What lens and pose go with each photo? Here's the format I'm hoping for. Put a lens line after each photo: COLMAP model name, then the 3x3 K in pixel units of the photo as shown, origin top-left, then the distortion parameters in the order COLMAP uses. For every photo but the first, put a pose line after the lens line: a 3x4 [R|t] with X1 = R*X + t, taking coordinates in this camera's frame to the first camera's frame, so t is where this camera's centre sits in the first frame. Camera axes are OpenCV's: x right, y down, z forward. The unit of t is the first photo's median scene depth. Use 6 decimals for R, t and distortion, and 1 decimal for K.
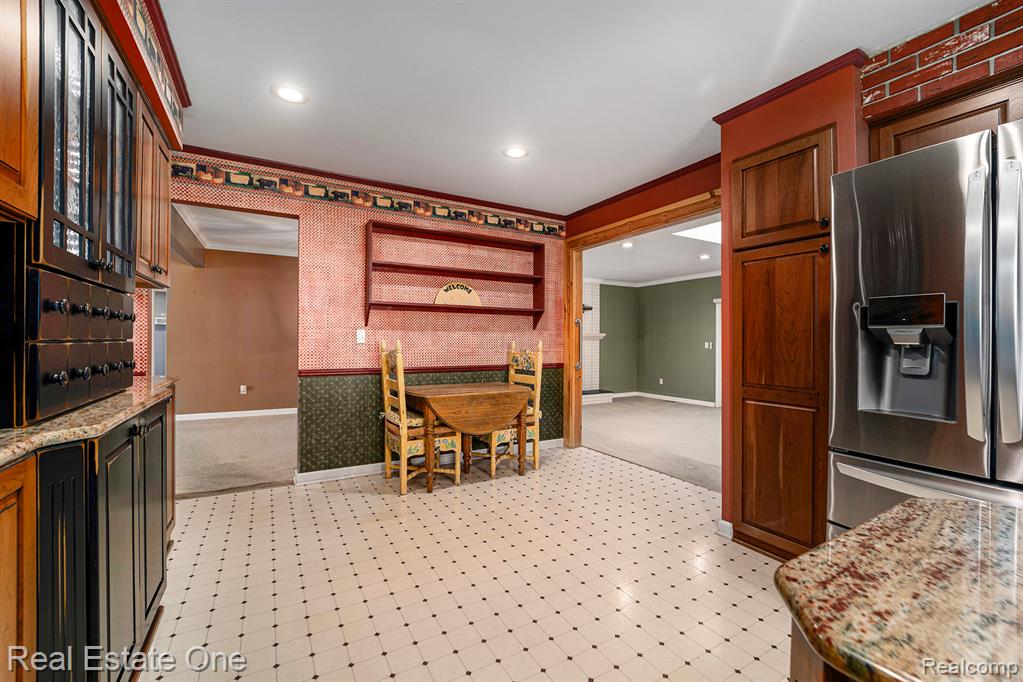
lens RADIAL K [[423.8, 0, 511.6], [0, 423.8, 340.2], [0, 0, 1]] dist [-0.016332, -0.000599]
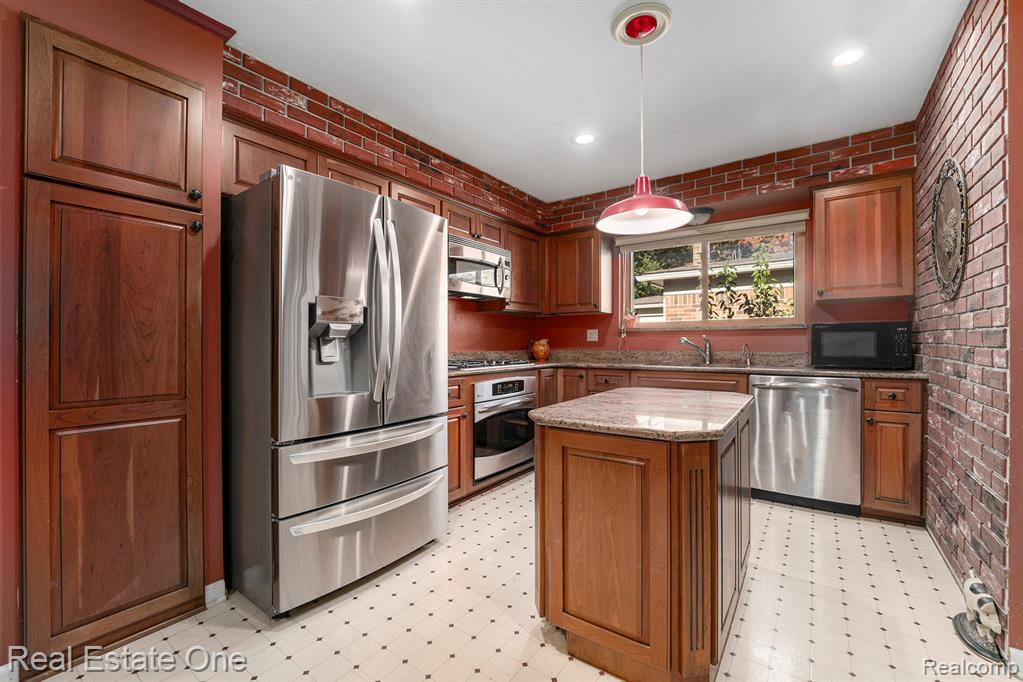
lens RADIAL K [[423.8, 0, 514.1], [0, 423.8, 344.4], [0, 0, 1]] dist [-0.016332, -0.000599]
pose [[-0.407396, -0.007310, 0.913222, -0.270620], [-0.000846, 0.999971, 0.007627, 0.013423], [-0.913251, 0.002335, -0.407391, 0.692485]]
